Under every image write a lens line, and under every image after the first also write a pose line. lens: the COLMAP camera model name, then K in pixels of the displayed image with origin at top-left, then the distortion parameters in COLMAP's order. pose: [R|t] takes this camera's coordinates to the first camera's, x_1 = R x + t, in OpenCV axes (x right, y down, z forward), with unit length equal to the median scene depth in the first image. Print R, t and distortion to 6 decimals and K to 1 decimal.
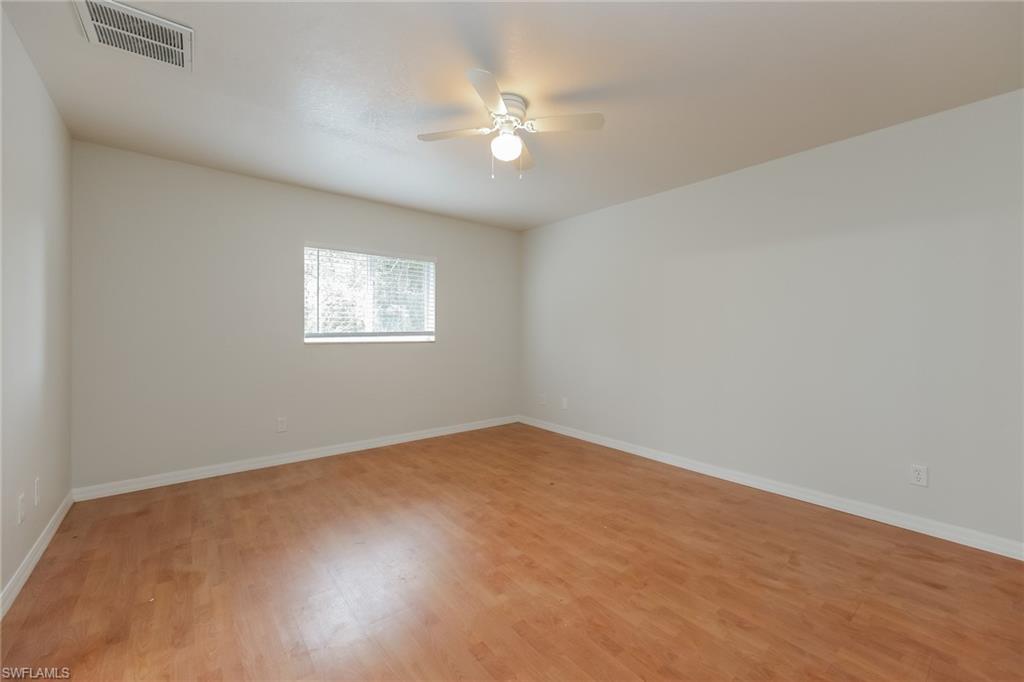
lens RADIAL K [[416.4, 0, 510.3], [0, 416.4, 337.4], [0, 0, 1]] dist [0.006402, -0.000927]
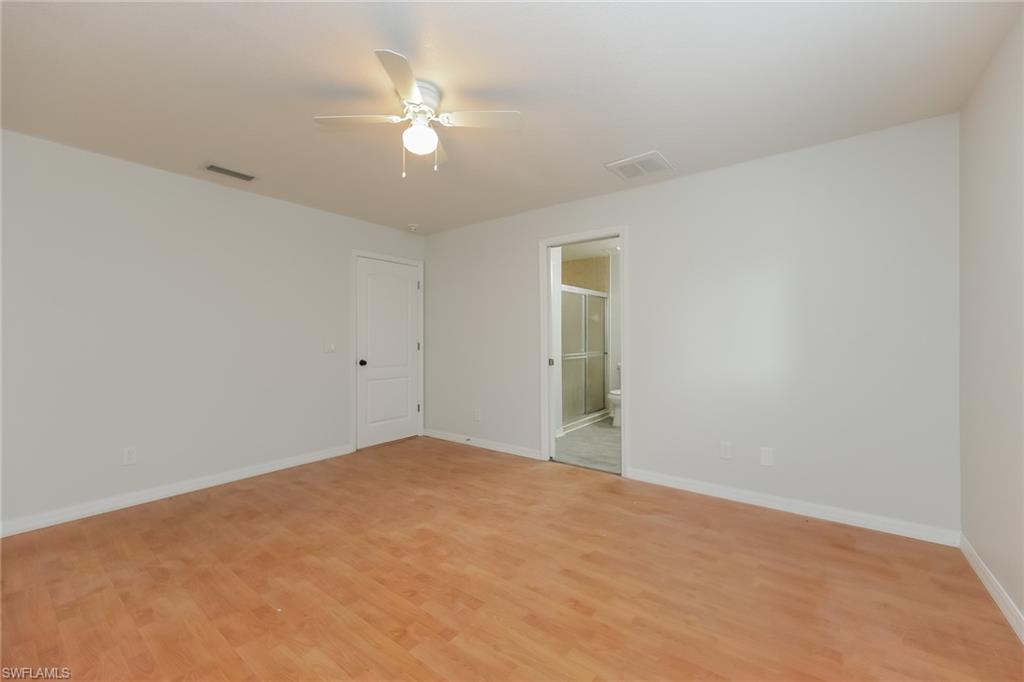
lens RADIAL K [[416.4, 0, 511.7], [0, 416.4, 339.3], [0, 0, 1]] dist [0.006402, -0.000927]
pose [[-0.970518, -0.001378, -0.241026, 0.012644], [-0.004492, 0.999913, 0.012369, -0.029067], [0.240988, 0.013087, -0.970440, 1.985173]]
